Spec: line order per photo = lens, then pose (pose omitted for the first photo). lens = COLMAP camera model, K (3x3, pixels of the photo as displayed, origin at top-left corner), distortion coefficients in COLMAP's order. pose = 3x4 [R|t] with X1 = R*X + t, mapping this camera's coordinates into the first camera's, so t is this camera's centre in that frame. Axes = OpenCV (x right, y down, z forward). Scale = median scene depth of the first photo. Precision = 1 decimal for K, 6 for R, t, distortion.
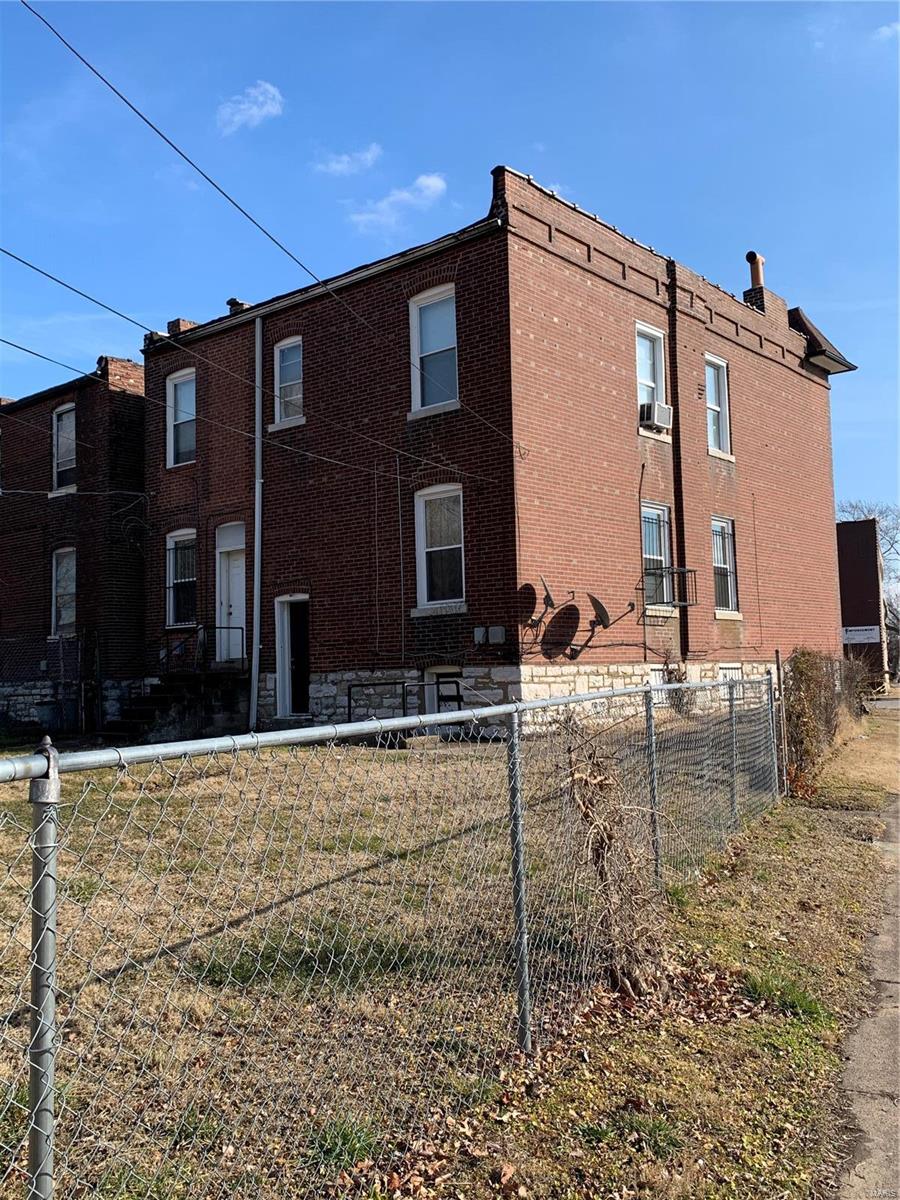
lens RADIAL K [[1082.2, 0, 449.0], [0, 1082.2, 601.5], [0, 0, 1]] dist [0.072579, -0.010594]
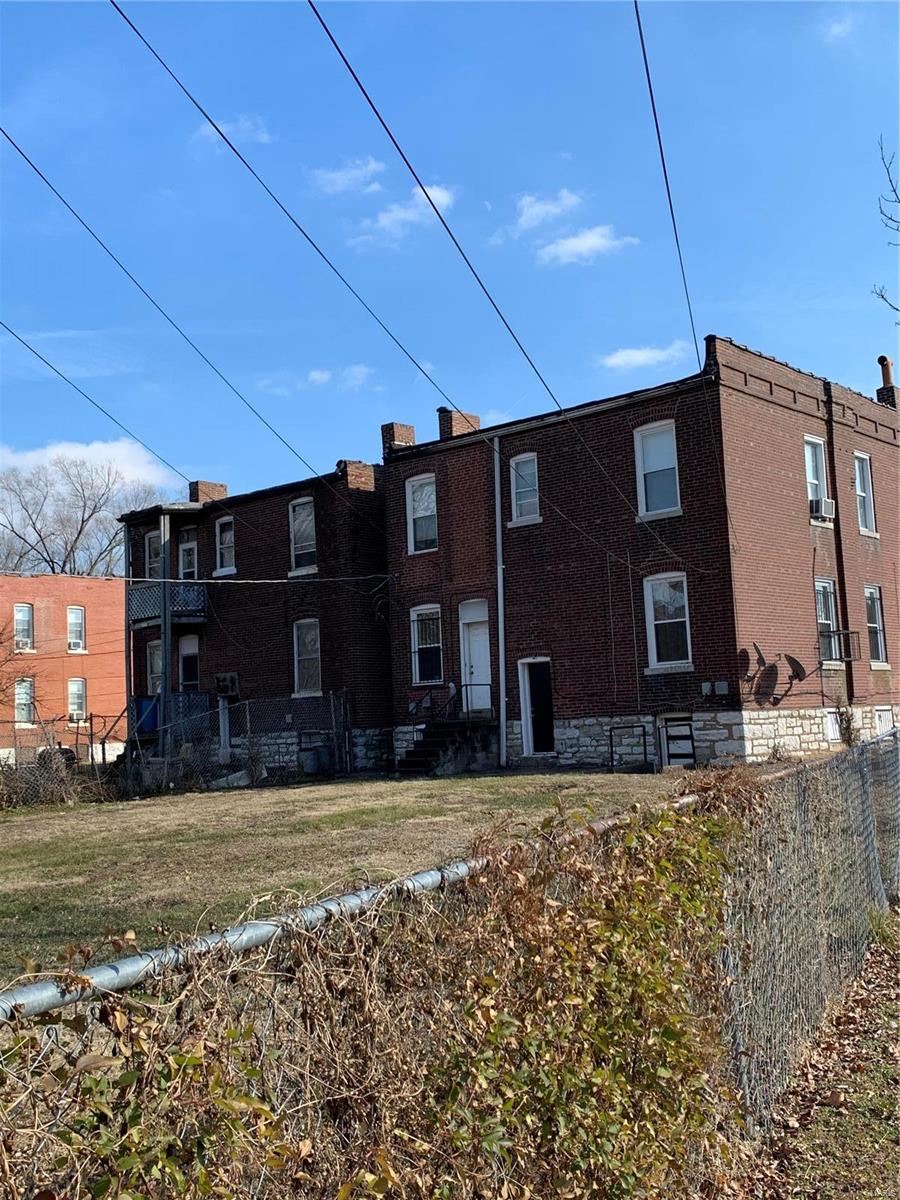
lens RADIAL K [[1254.7, 0, 450.1], [0, 1254.7, 595.9], [0, 0, 1]] dist [0.123256, 0.000000]
pose [[0.999764, -0.021014, -0.005519, -0.229206], [0.020815, 0.999206, -0.033969, -0.029881], [0.006229, 0.033846, 0.999408, -0.452341]]
